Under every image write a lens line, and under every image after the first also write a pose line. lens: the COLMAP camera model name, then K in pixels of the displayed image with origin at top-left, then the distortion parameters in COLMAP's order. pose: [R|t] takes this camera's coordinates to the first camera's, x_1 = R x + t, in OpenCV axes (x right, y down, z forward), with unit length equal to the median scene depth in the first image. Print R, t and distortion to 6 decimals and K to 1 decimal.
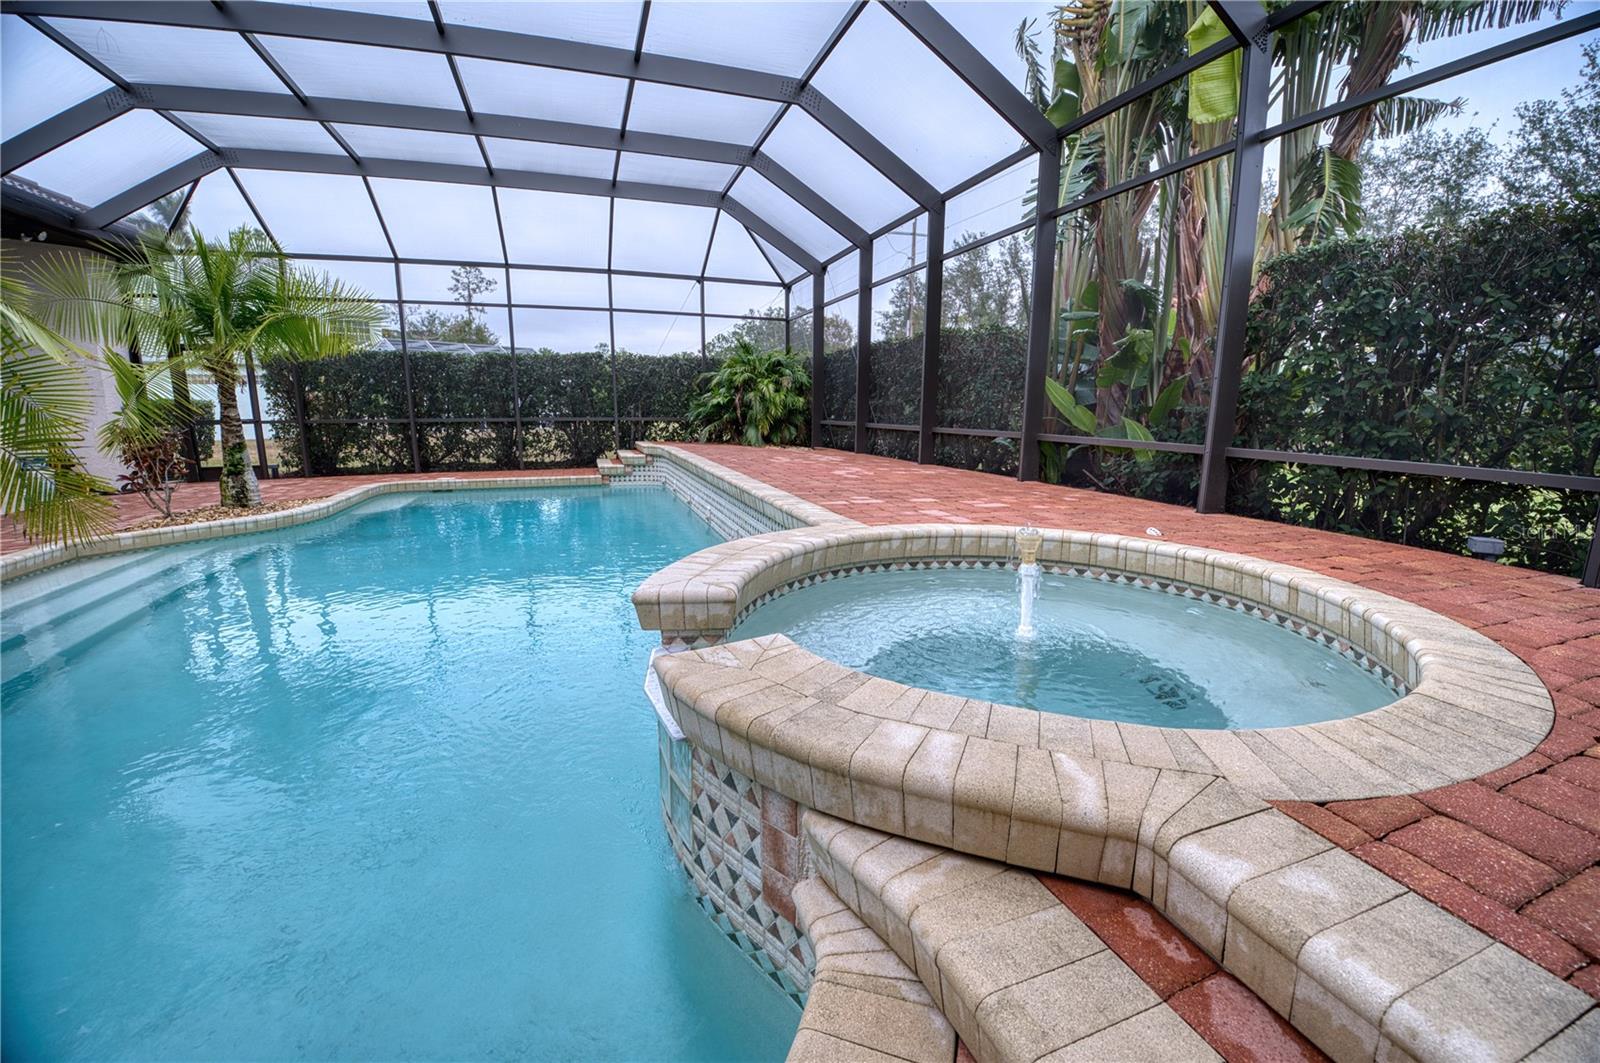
lens RADIAL K [[664.7, 0, 800.0], [0, 664.7, 531.5], [0, 0, 1]] dist [-0.045104, -0.000067]
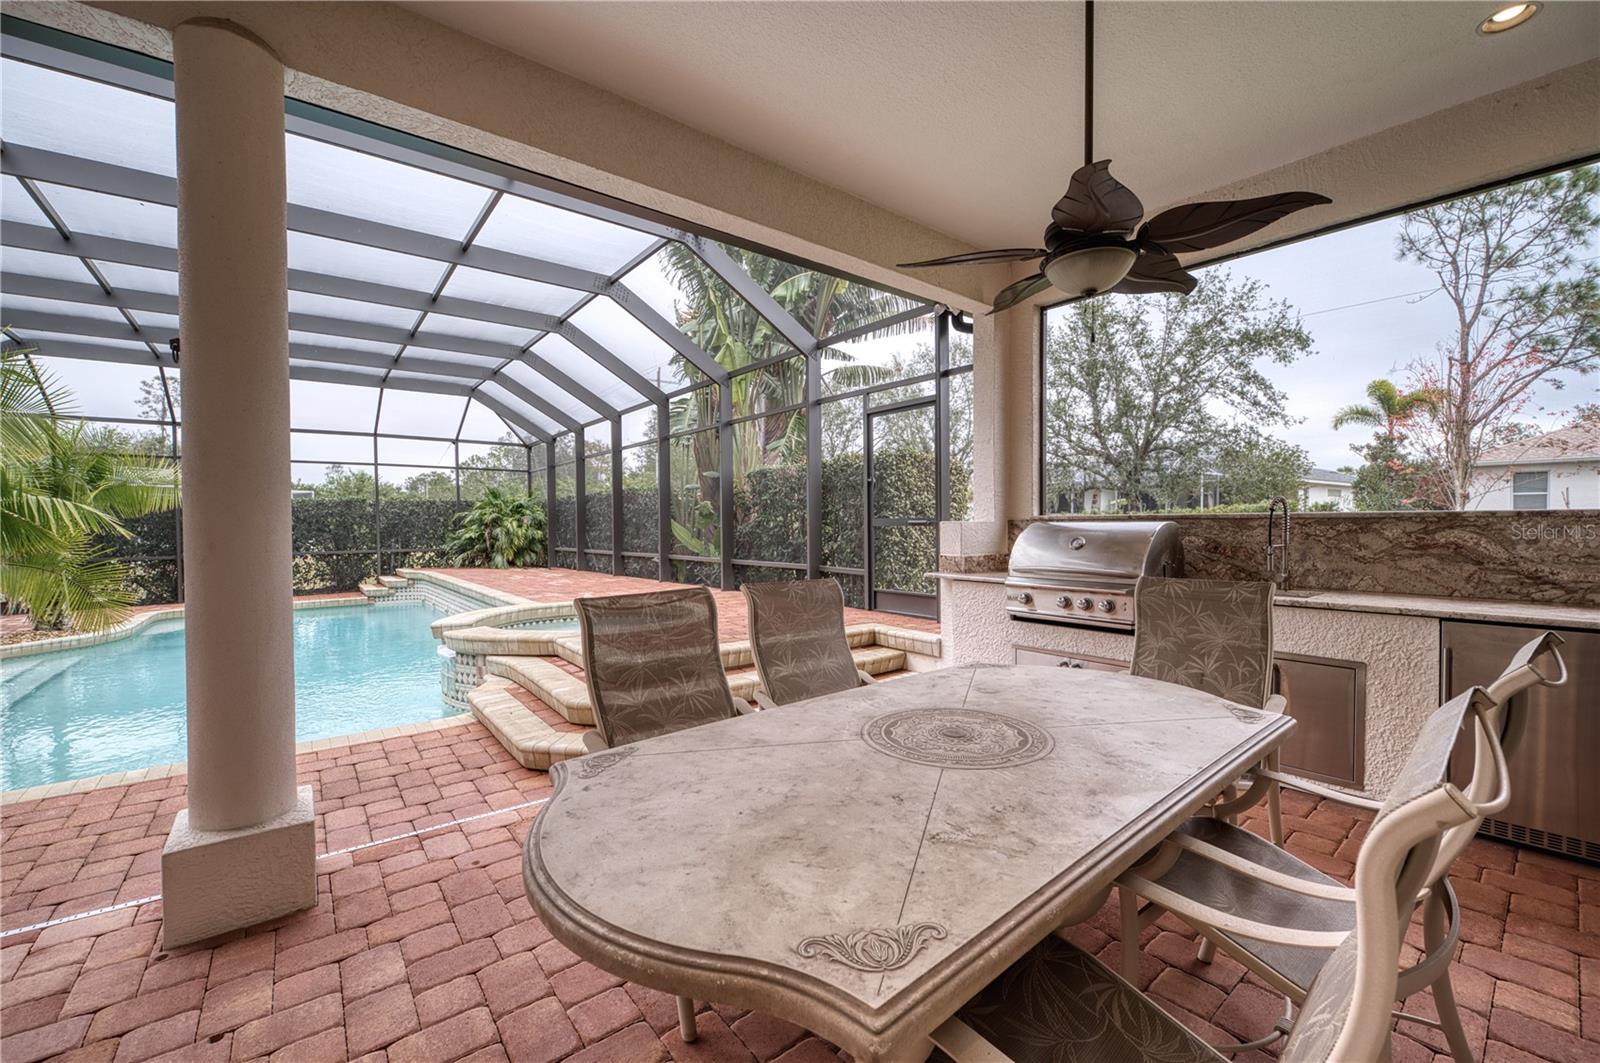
lens RADIAL K [[642.3, 0, 800.0], [0, 642.3, 531.5], [0, 0, 1]] dist [-0.027841, -0.000126]
pose [[0.938391, -0.021791, 0.344889, 0.050577], [0.081705, 0.983705, -0.160155, 0.047281], [-0.335779, 0.178467, 0.924879, -0.362986]]
